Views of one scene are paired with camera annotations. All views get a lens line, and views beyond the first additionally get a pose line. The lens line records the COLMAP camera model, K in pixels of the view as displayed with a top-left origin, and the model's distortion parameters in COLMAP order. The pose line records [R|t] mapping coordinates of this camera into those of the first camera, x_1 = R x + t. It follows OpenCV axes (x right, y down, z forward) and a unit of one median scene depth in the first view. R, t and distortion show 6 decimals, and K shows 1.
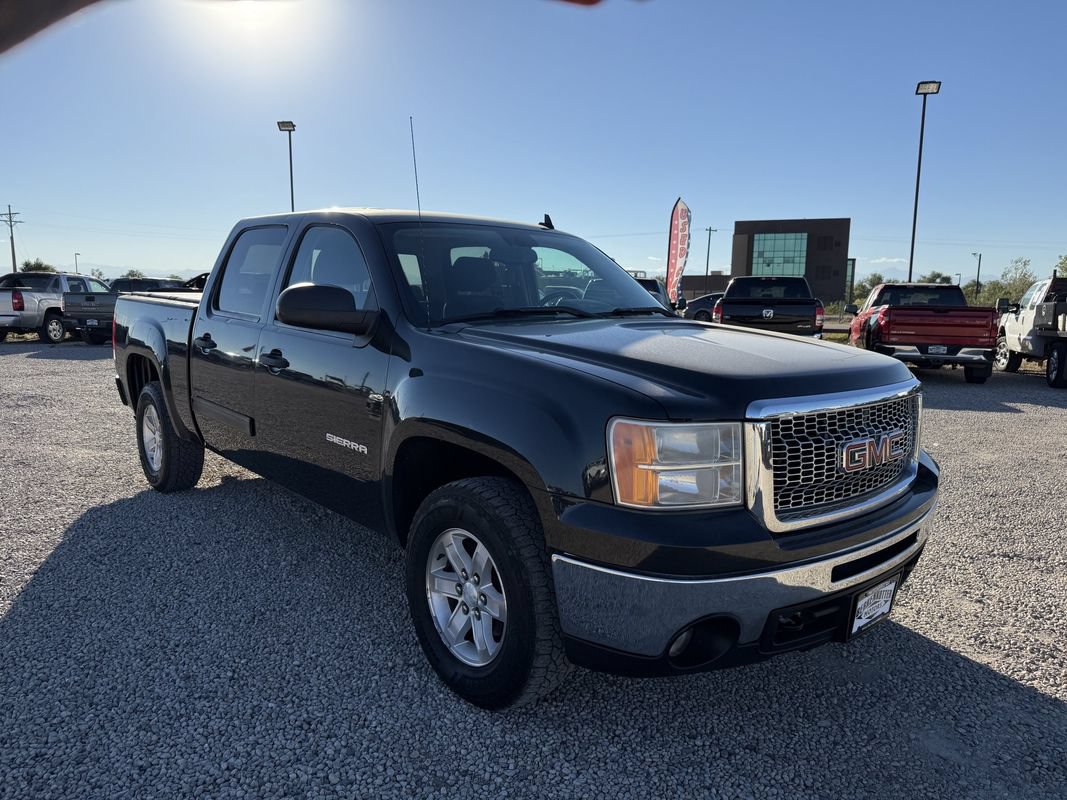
lens RADIAL K [[753.6, 0, 517.3], [0, 753.6, 400.1], [0, 0, 1]] dist [0.034836, -0.035570]
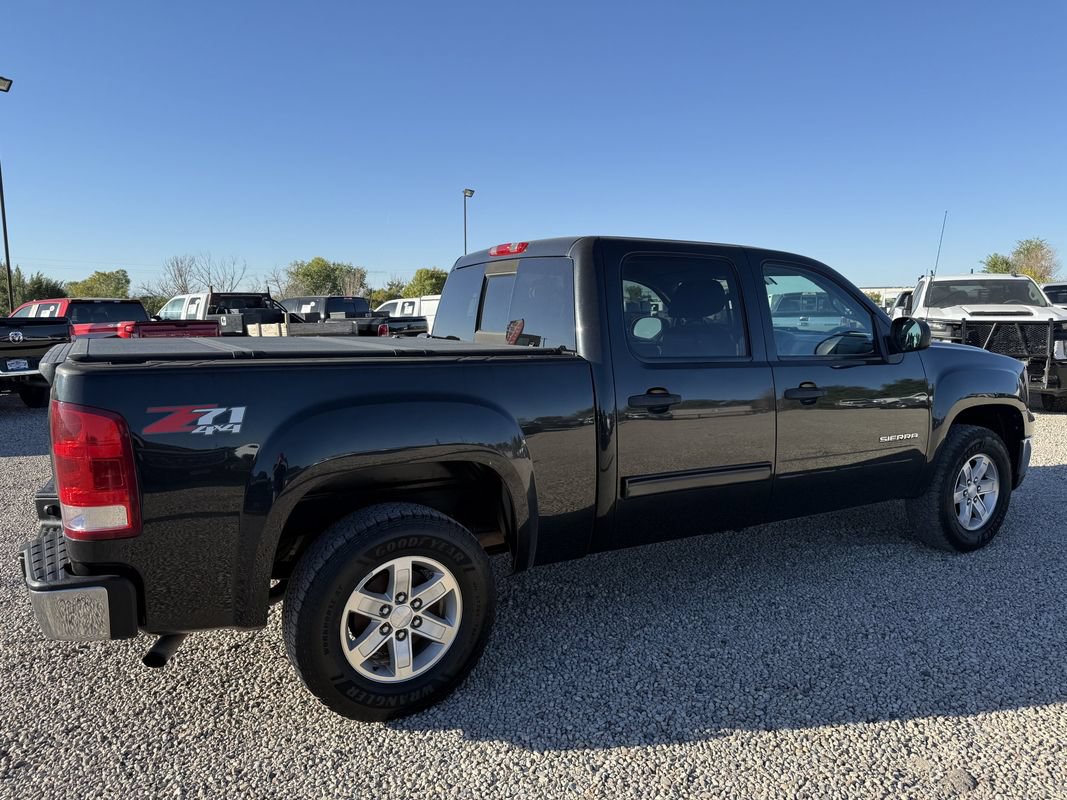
lens RADIAL K [[753.6, 0, 541.8], [0, 753.6, 394.6], [0, 0, 1]] dist [0.034836, -0.035570]
pose [[0.183879, -0.127733, 0.974614, -1.699834], [0.144714, 0.984234, 0.101691, -0.252043], [-0.972238, 0.122341, 0.199464, 1.406585]]
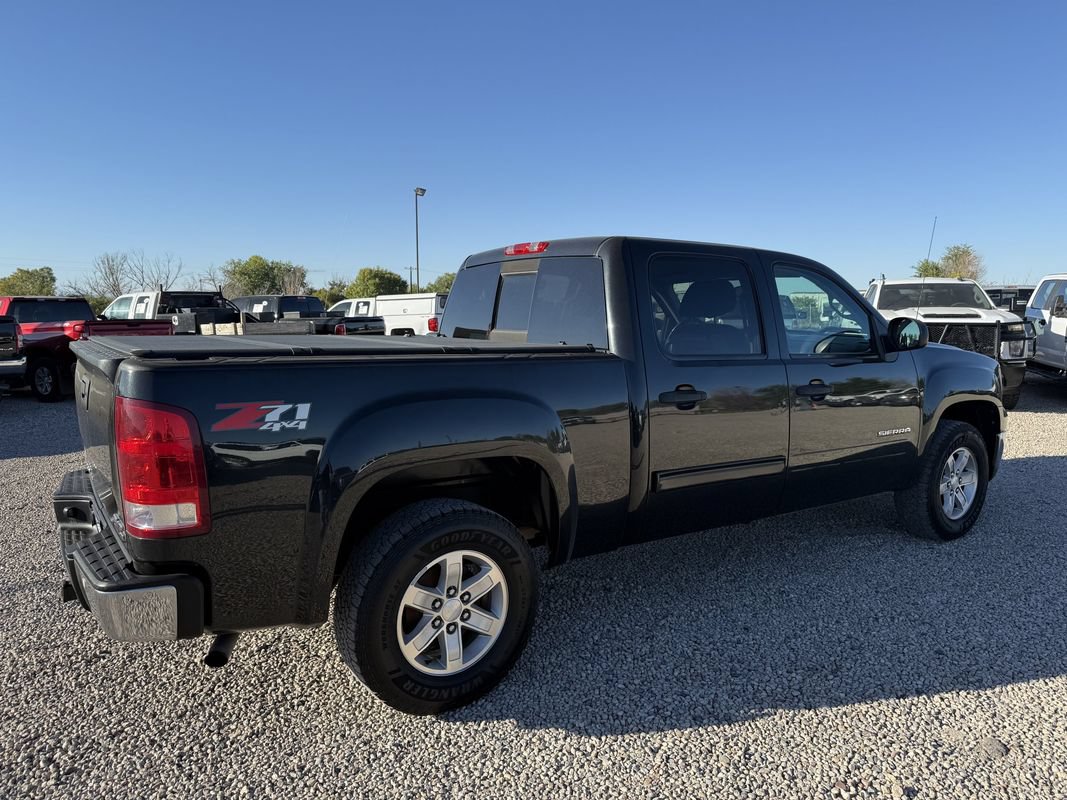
lens RADIAL K [[753.6, 0, 543.6], [0, 753.6, 397.6], [0, 0, 1]] dist [0.034836, -0.035570]
pose [[0.108296, -0.130405, 0.985529, -1.741783], [0.140586, 0.983405, 0.114675, -0.266622], [-0.984128, 0.126132, 0.124832, 1.531485]]
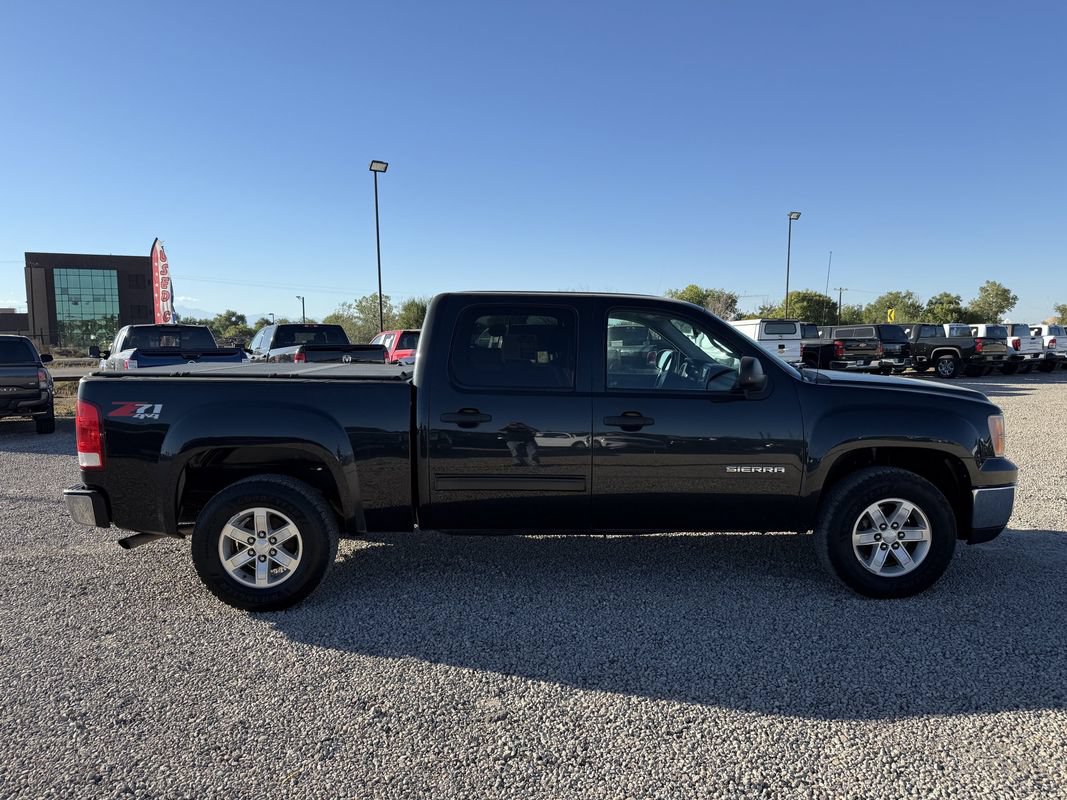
lens RADIAL K [[753.6, 0, 534.6], [0, 753.6, 409.8], [0, 0, 1]] dist [0.034836, -0.035570]
pose [[0.633898, -0.095552, 0.767492, -1.608800], [0.124023, 0.992055, 0.021076, -0.135610], [-0.763408, 0.081827, 0.640712, 0.445073]]
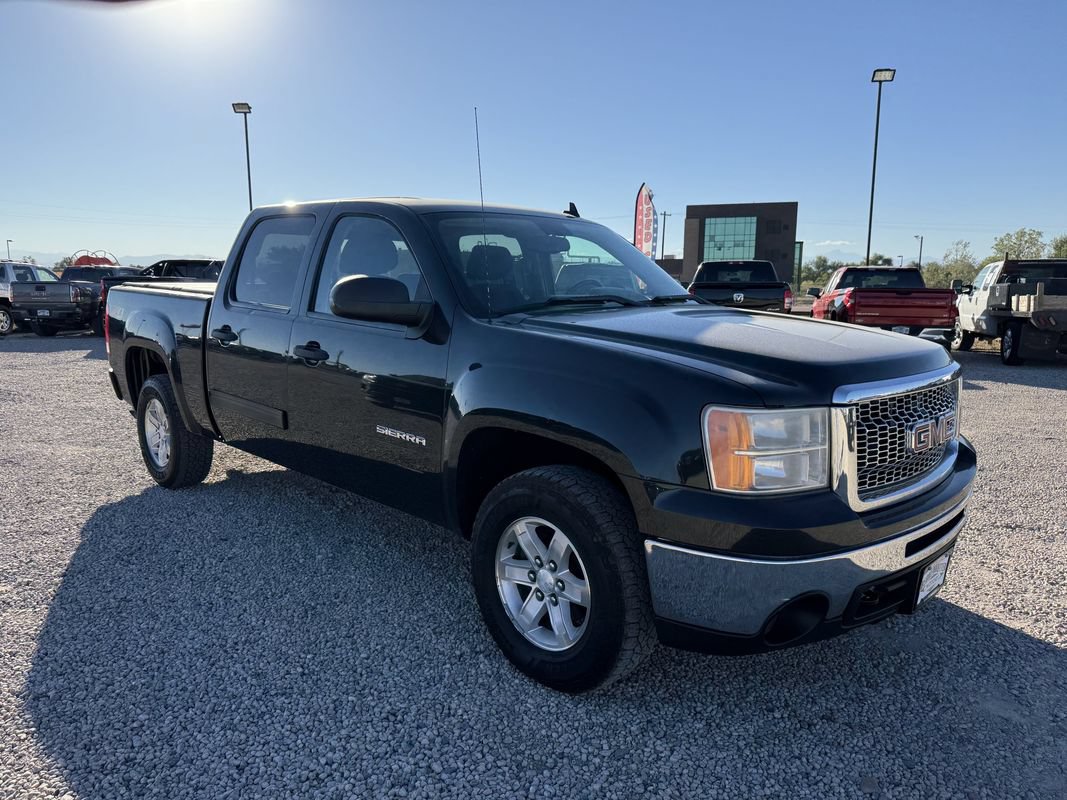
lens RADIAL K [[753.6, 0, 525.4], [0, 753.6, 398.9], [0, 0, 1]] dist [0.034836, -0.035570]
pose [[0.997442, -0.019301, 0.068819, -0.136603], [0.018041, 0.999659, 0.018888, -0.006875], [-0.069160, -0.017599, 0.997450, -0.005897]]
